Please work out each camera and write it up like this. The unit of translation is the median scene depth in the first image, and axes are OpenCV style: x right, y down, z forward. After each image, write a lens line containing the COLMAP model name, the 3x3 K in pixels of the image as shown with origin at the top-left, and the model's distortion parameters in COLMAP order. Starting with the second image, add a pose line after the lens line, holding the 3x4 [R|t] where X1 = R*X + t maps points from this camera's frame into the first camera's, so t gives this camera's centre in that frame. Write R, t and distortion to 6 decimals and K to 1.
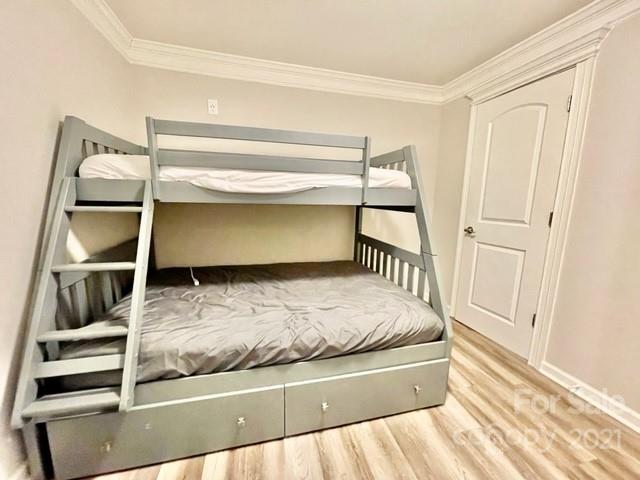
lens RADIAL K [[261.1, 0, 321.0], [0, 261.1, 240.7], [0, 0, 1]] dist [-0.002499, 0.000342]
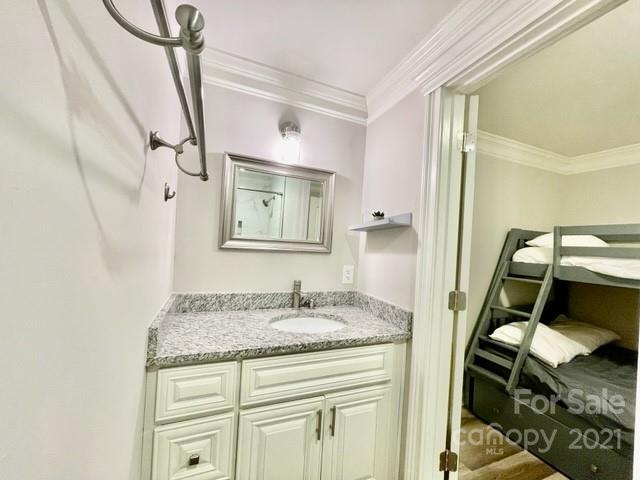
lens RADIAL K [[261.1, 0, 321.7], [0, 261.1, 243.9], [0, 0, 1]] dist [-0.002499, 0.000342]
pose [[0.153945, -0.012442, -0.988001, 0.693786], [-0.213124, 0.975965, -0.045498, 0.008906], [0.964821, 0.217571, 0.147593, -0.601182]]
